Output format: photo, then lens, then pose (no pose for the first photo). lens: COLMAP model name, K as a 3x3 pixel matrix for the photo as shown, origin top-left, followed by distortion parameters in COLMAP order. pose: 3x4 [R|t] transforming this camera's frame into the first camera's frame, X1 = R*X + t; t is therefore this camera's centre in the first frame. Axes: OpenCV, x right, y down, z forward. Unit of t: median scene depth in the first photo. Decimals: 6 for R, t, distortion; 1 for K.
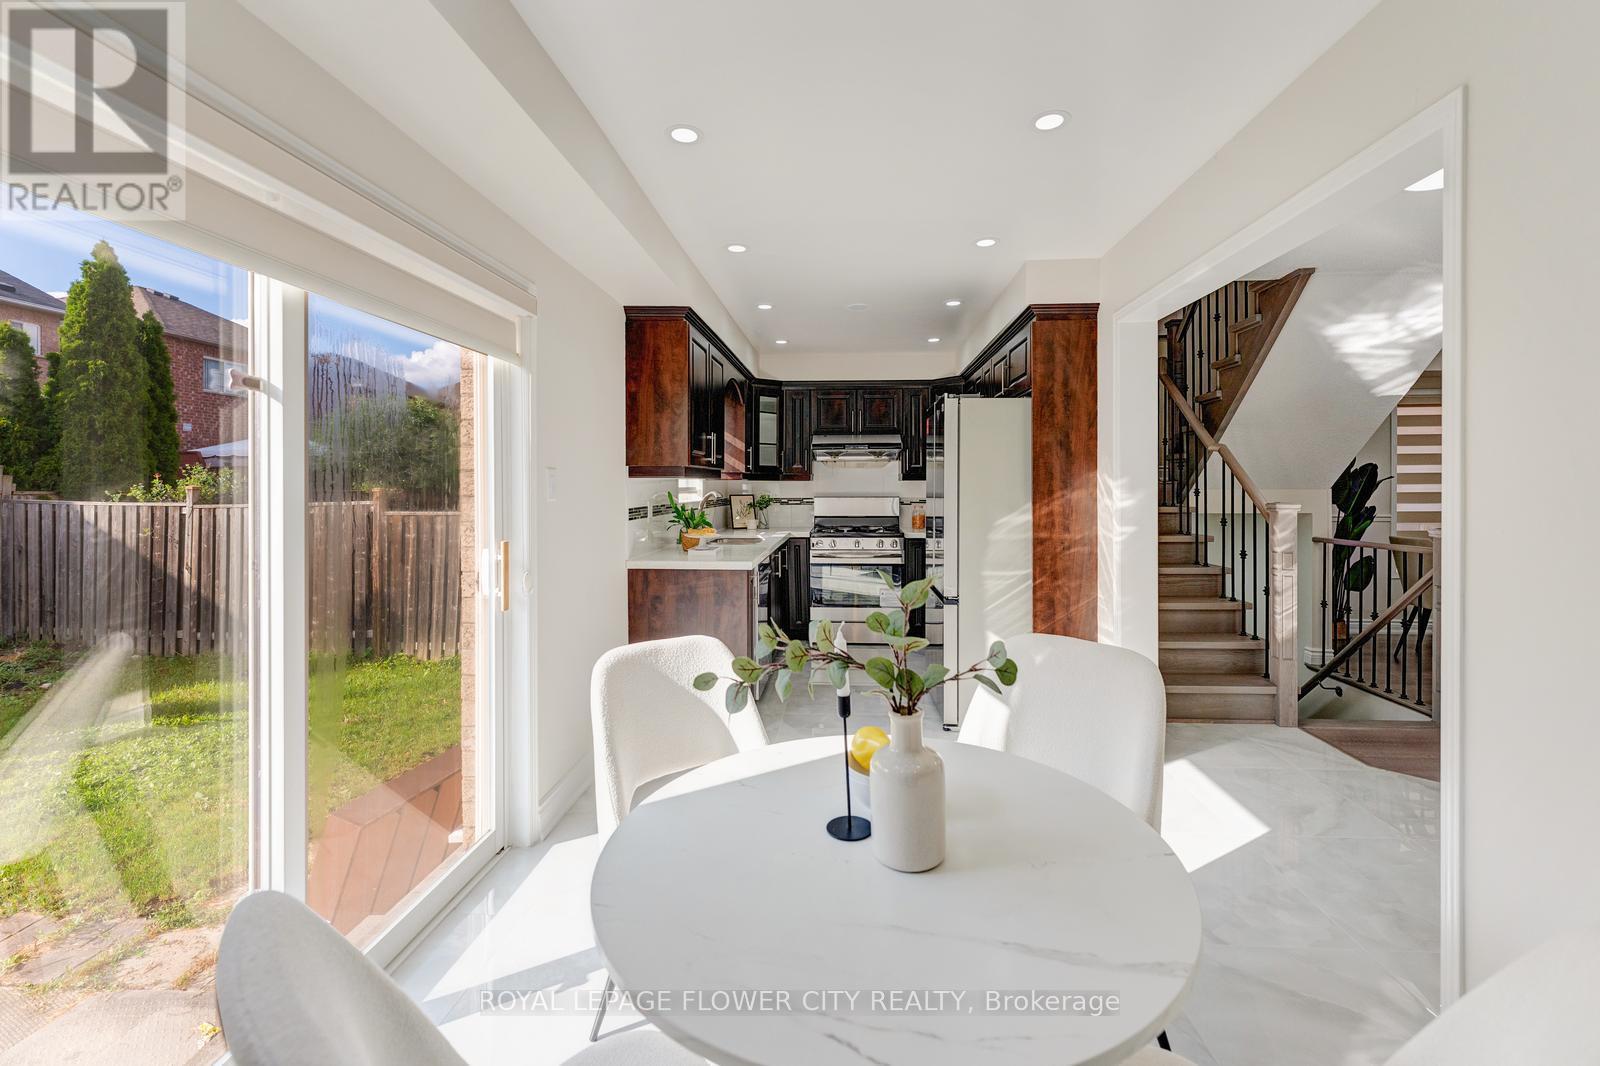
lens RADIAL K [[653.6, 0, 777.7], [0, 653.6, 485.5], [0, 0, 1]] dist [-0.000136, -0.000002]
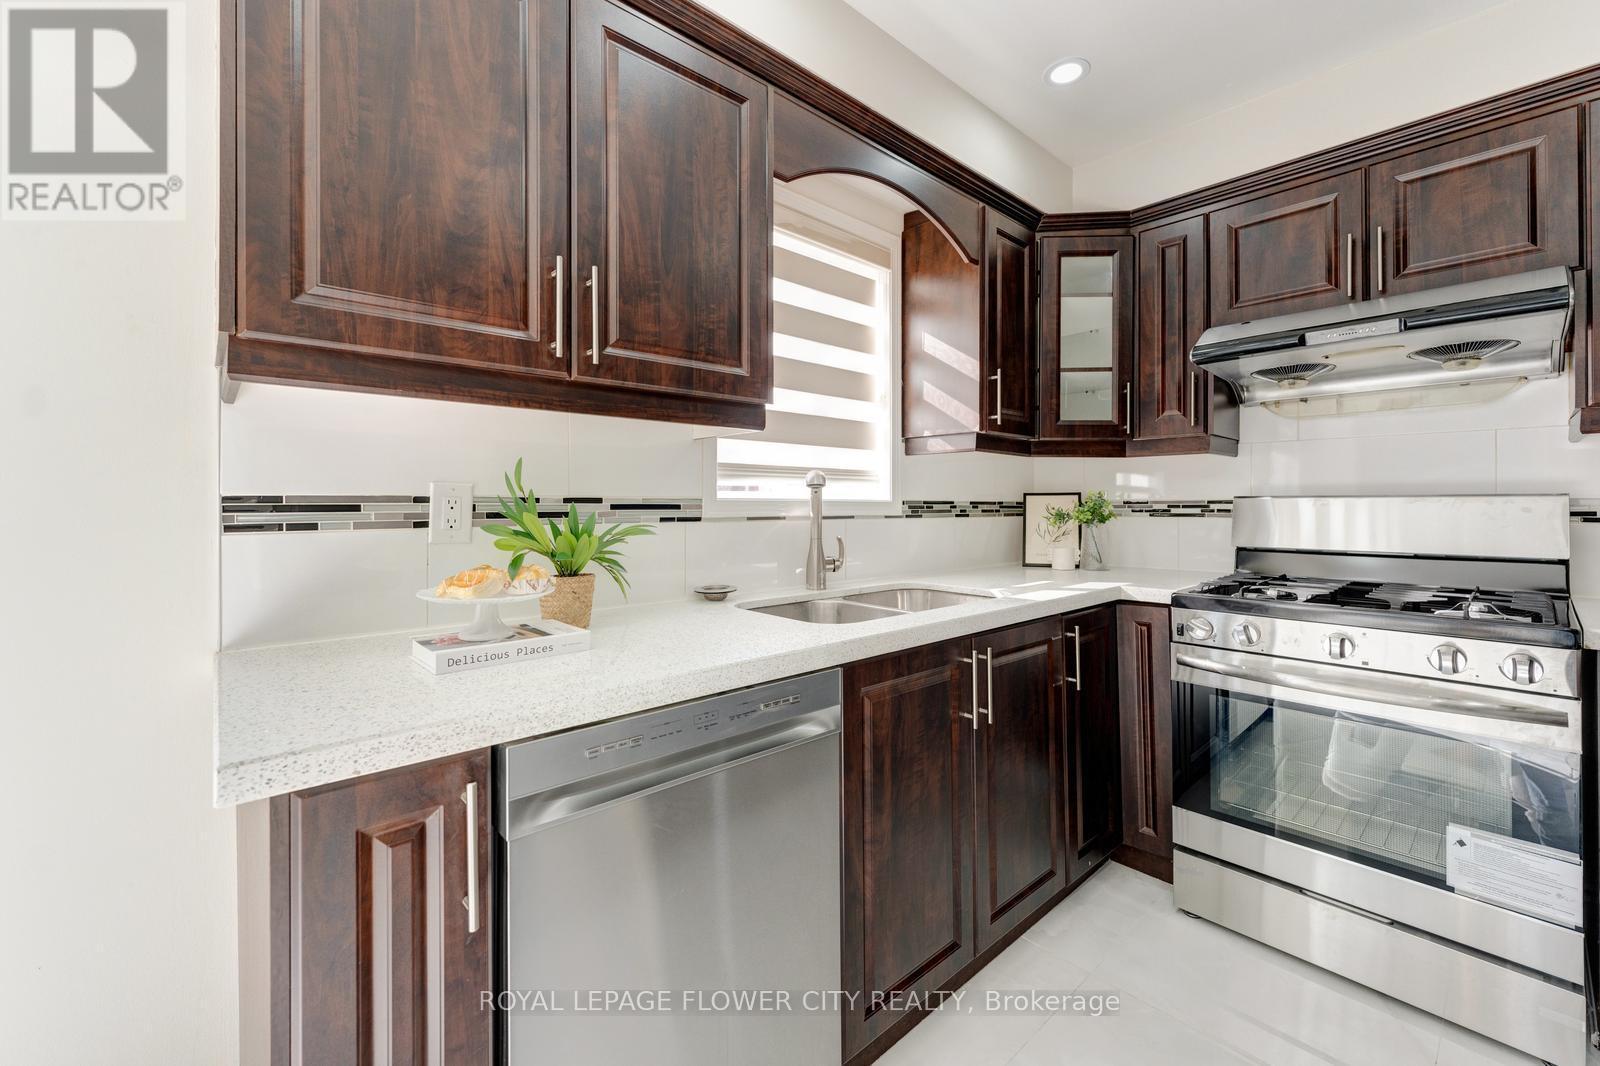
lens RADIAL K [[651.3, 0, 801.1], [0, 651.3, 500.2], [0, 0, 1]] dist [-0.000664, -0.000326]
pose [[0.747825, -0.000614, -0.663895, 0.133512], [-0.002707, 0.999988, -0.003975, 0.024220], [0.663890, 0.004770, 0.747815, 0.608166]]
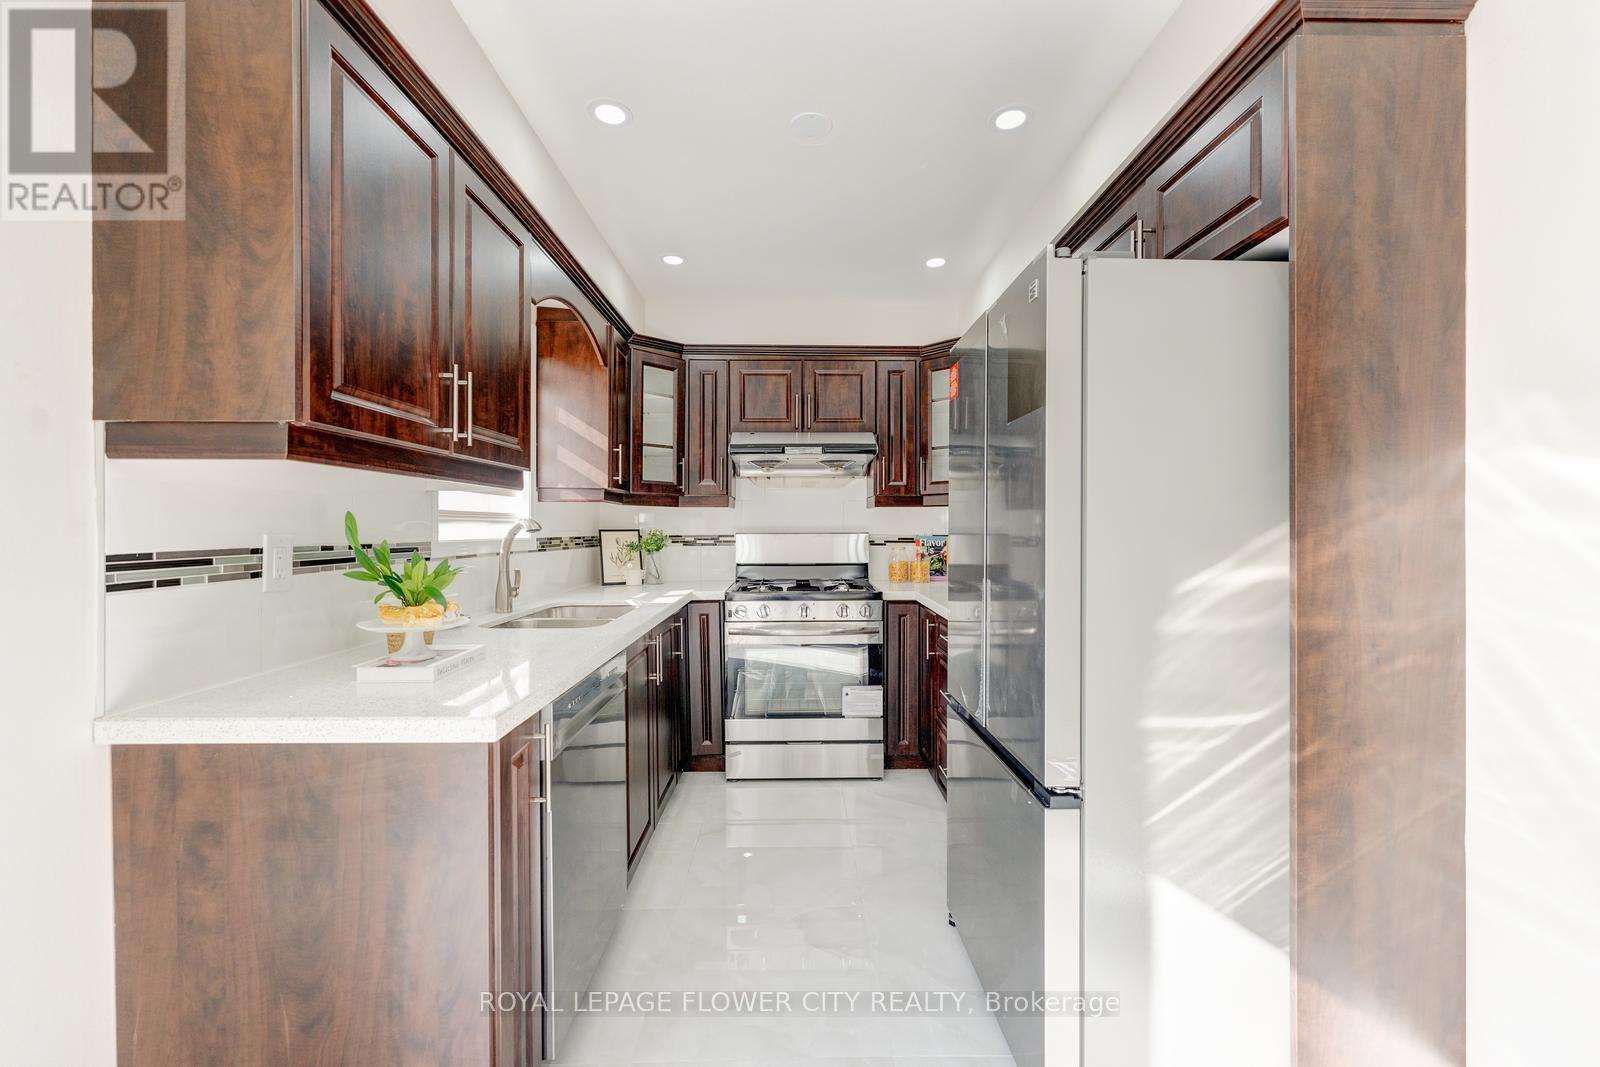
lens RADIAL K [[647.8, 0, 798.1], [0, 647.8, 527.2], [0, 0, 1]] dist [-0.000350, -0.000085]
pose [[0.992597, 0.001378, 0.121448, 0.043889], [-0.001233, 0.999998, -0.001275, 0.013905], [-0.121450, 0.001116, 0.992597, 0.415173]]
